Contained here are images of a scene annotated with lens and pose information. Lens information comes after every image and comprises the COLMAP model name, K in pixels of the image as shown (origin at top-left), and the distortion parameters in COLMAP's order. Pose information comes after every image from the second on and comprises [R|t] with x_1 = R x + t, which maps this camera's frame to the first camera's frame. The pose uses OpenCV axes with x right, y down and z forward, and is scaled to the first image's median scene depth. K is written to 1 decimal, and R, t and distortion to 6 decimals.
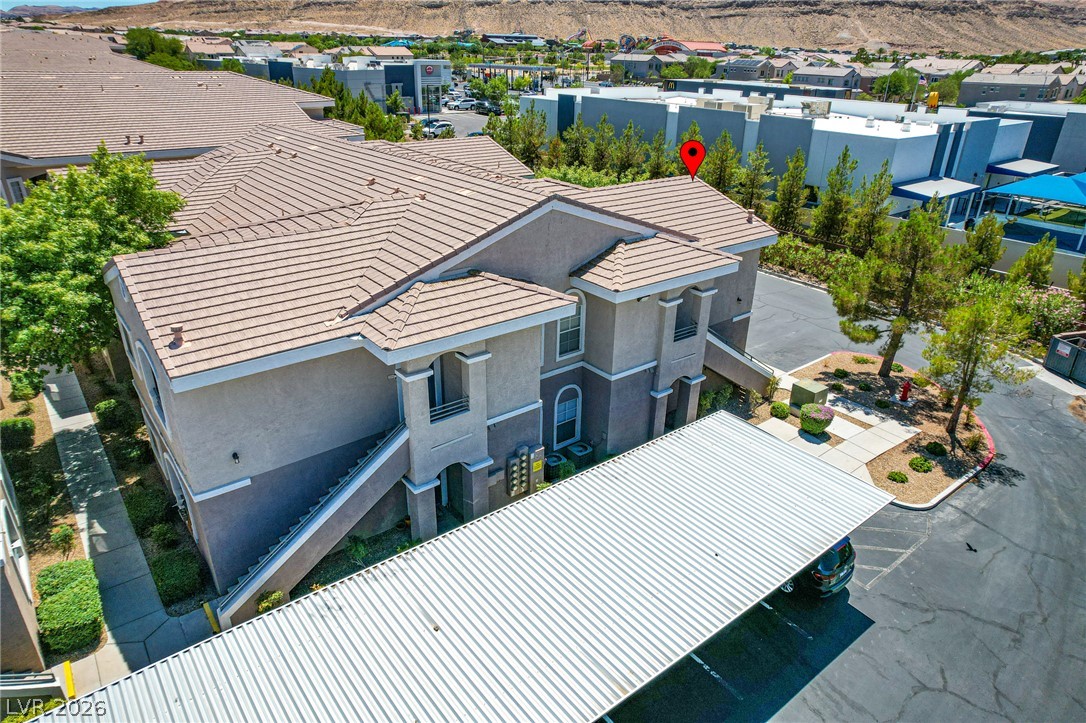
lens RADIAL K [[686.1, 0, 547.8], [0, 686.1, 369.2], [0, 0, 1]] dist [-0.082517, 0.078490]
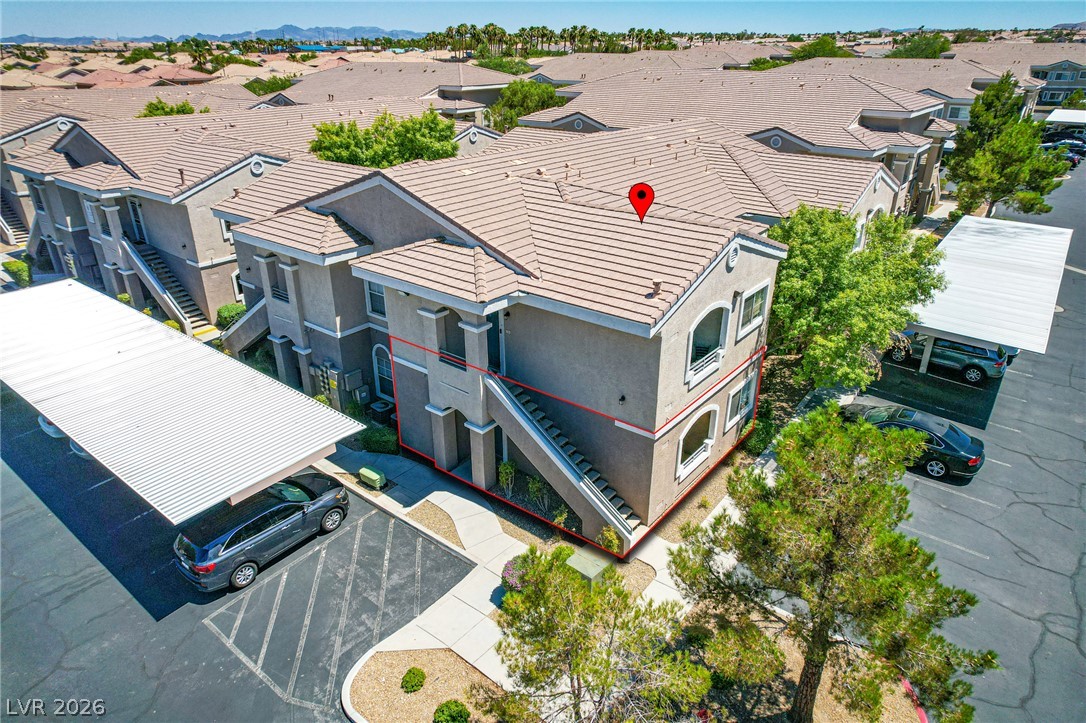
lens RADIAL K [[688.2, 0, 543.0], [0, 688.2, 361.5], [0, 0, 1]] dist [-0.079886, 0.074837]
pose [[0.227801, 0.393121, -0.890821, 1.017858], [-0.415382, 0.866686, 0.276249, -0.344423], [0.880661, 0.307102, 0.360727, 0.782092]]
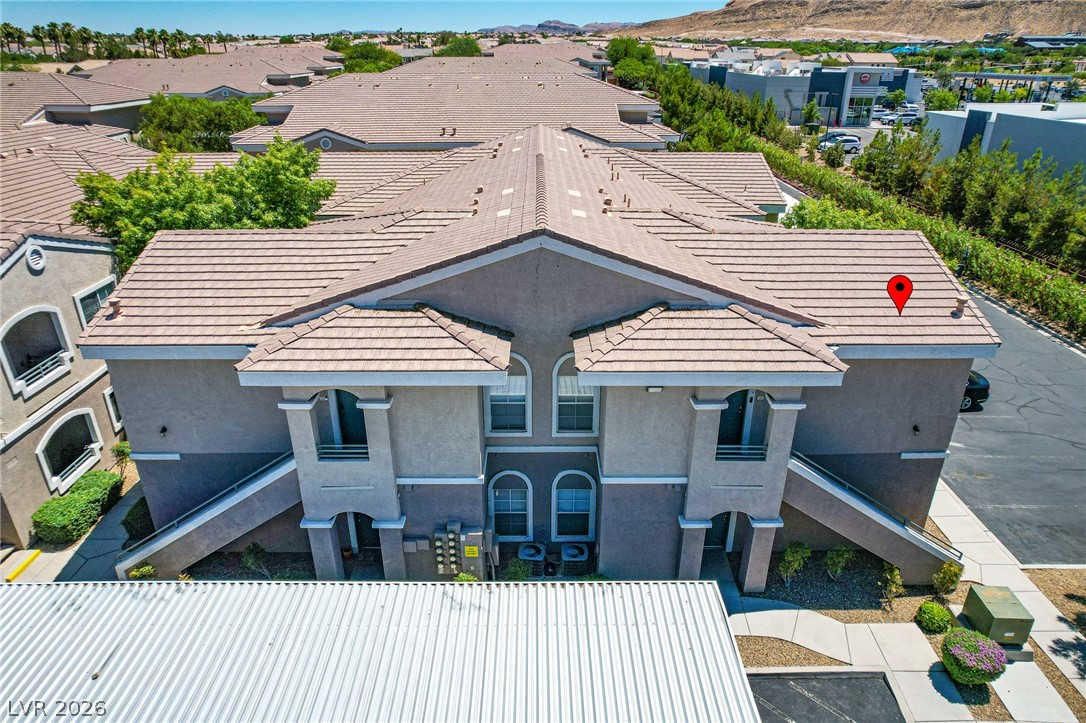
lens RADIAL K [[692.2, 0, 549.5], [0, 692.2, 365.9], [0, 0, 1]] dist [-0.079421, 0.071573]
pose [[0.789666, 0.242688, -0.563499, 0.417077], [-0.251821, 0.965720, 0.063024, -0.132455], [0.559477, 0.092133, 0.823709, 0.315140]]
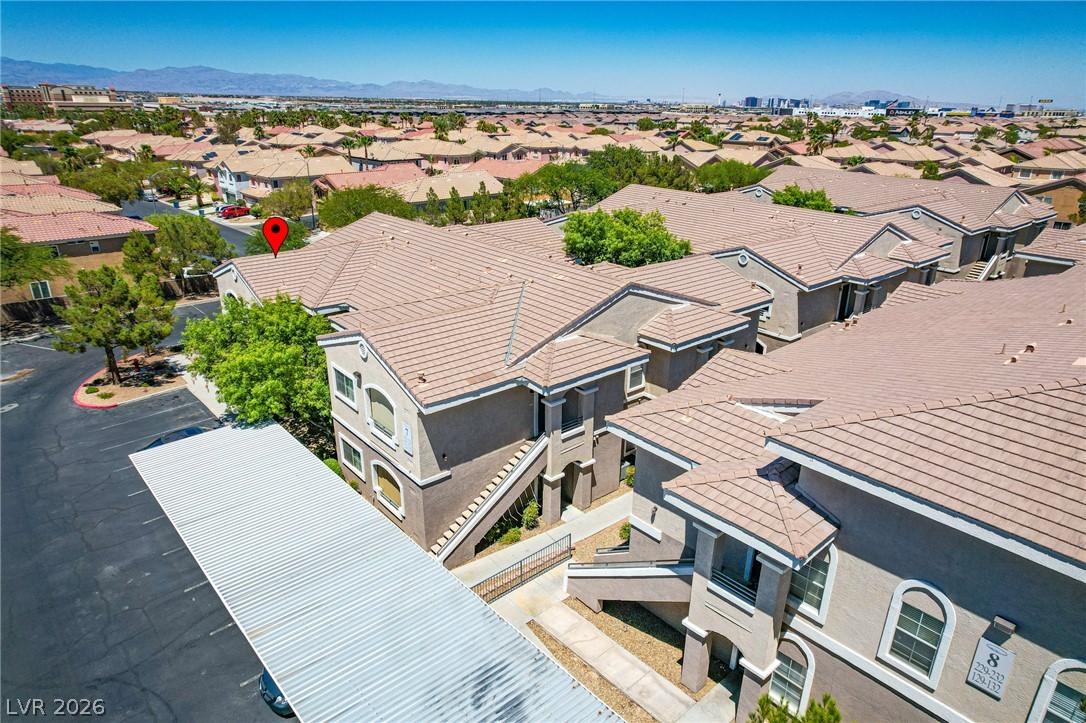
lens RADIAL K [[686.1, 0, 547.8], [0, 686.1, 369.2], [0, 0, 1]] dist [-0.082517, 0.078490]
pose [[-0.998520, -0.009488, -0.053547, -0.401251], [-0.045848, 0.676392, 0.735114, -1.392715], [0.029244, 0.736481, -0.675826, 2.537600]]
